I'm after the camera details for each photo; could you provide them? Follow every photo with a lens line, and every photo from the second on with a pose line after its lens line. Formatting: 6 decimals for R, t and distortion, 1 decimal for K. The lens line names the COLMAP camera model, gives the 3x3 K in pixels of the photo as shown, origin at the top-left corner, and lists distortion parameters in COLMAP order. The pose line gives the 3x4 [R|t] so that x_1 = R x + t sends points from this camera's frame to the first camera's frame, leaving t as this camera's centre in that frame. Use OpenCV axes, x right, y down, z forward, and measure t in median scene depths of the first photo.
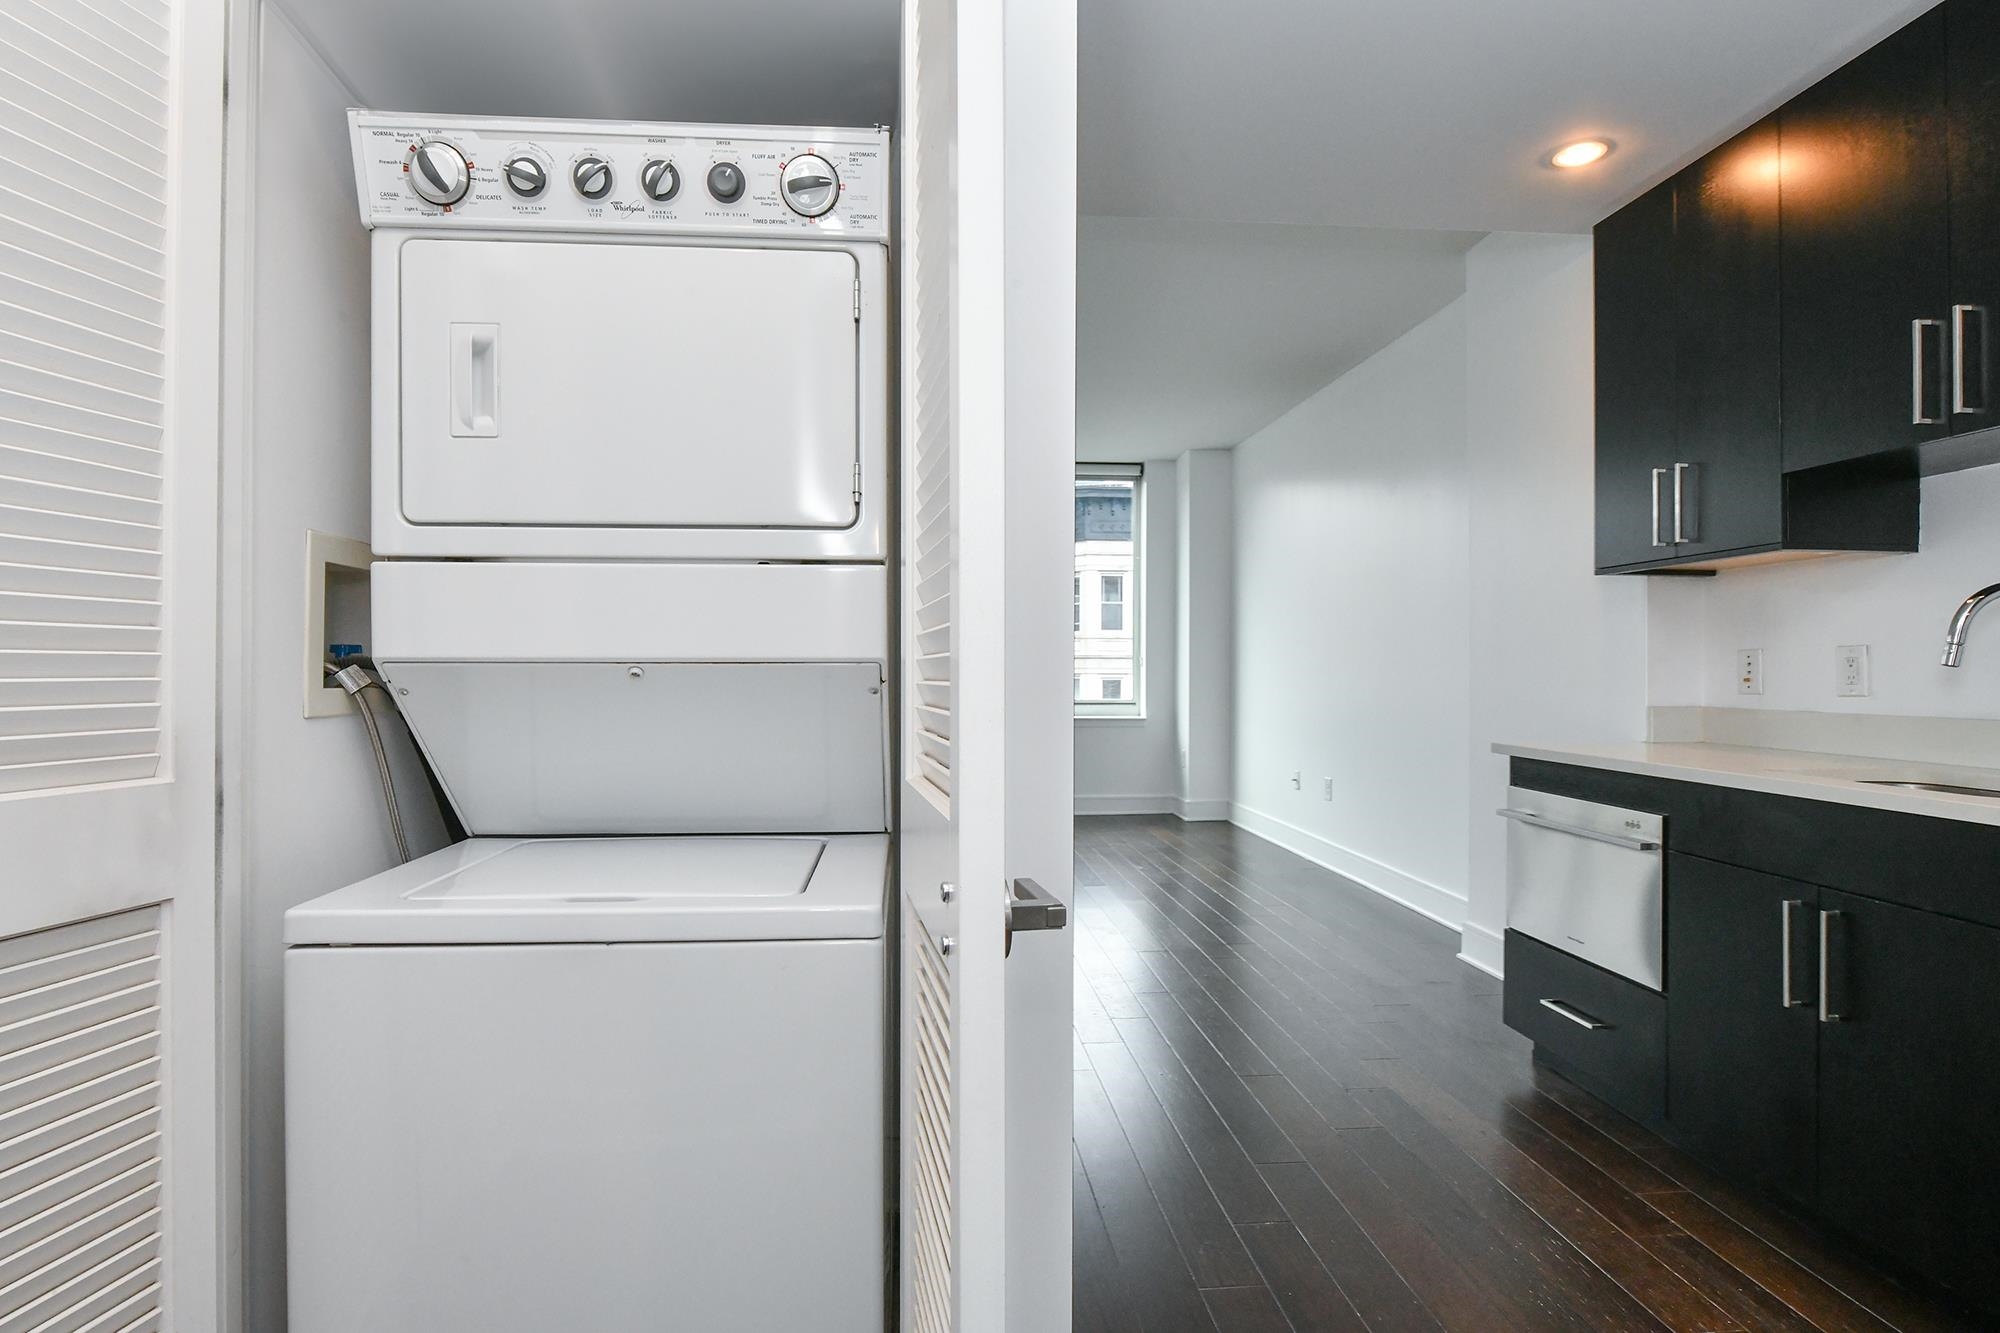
lens RADIAL K [[1029.7, 0, 1001.2], [0, 1029.7, 666.8], [0, 0, 1]] dist [-0.021433, 0.000043]
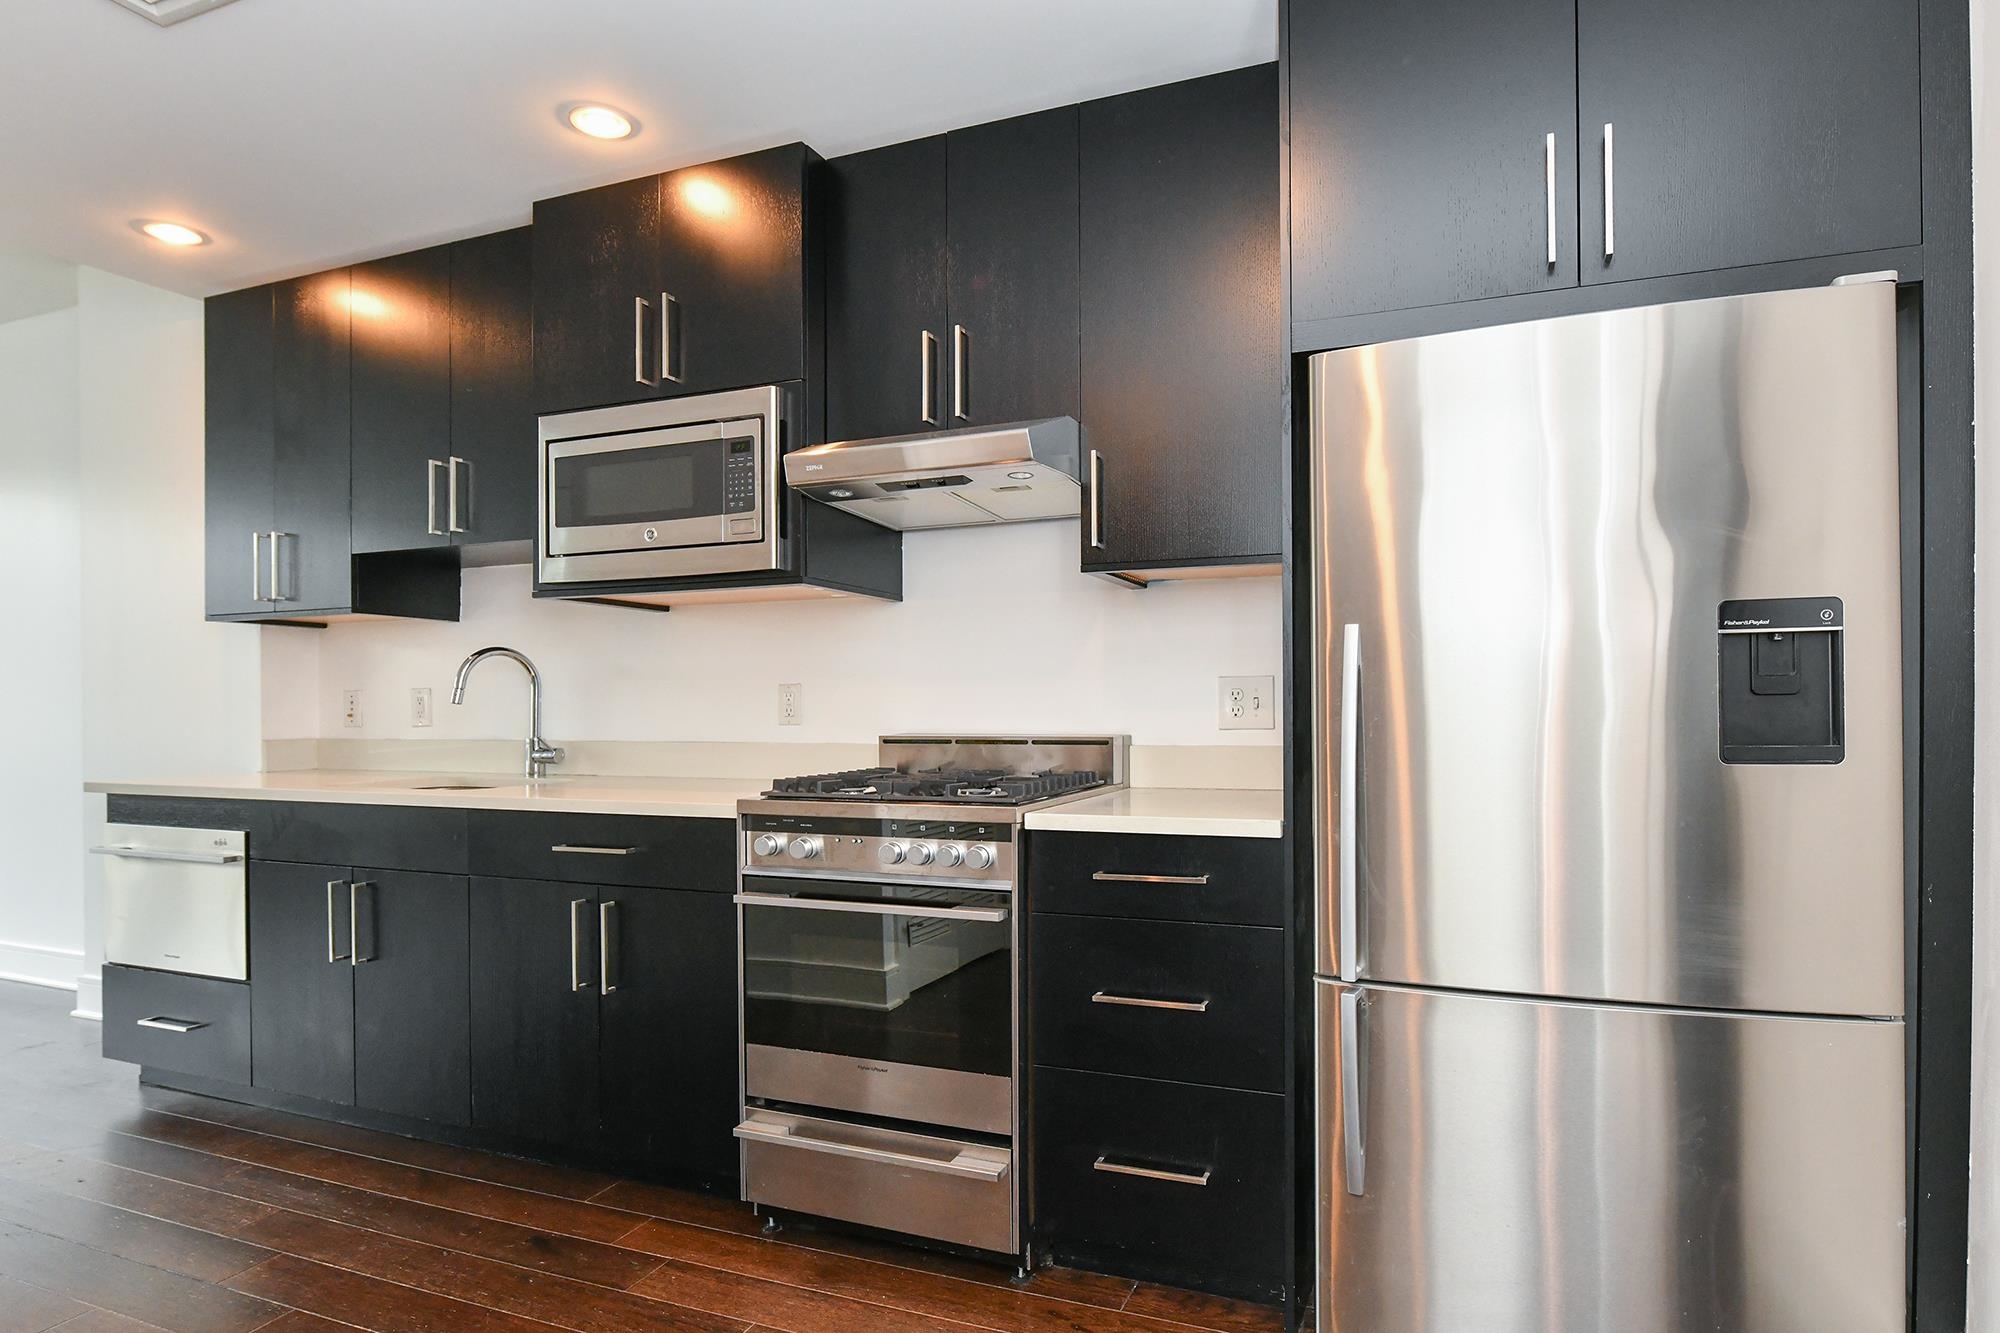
lens RADIAL K [[1029.7, 0, 1120.7], [0, 1029.7, 709.8], [0, 0, 1]] dist [-0.021433, 0.000043]
pose [[0.397794, -0.010648, 0.917413, -0.018974], [0.005497, 0.999942, 0.009222, 0.000015], [-0.917458, 0.001374, 0.397830, -0.348944]]
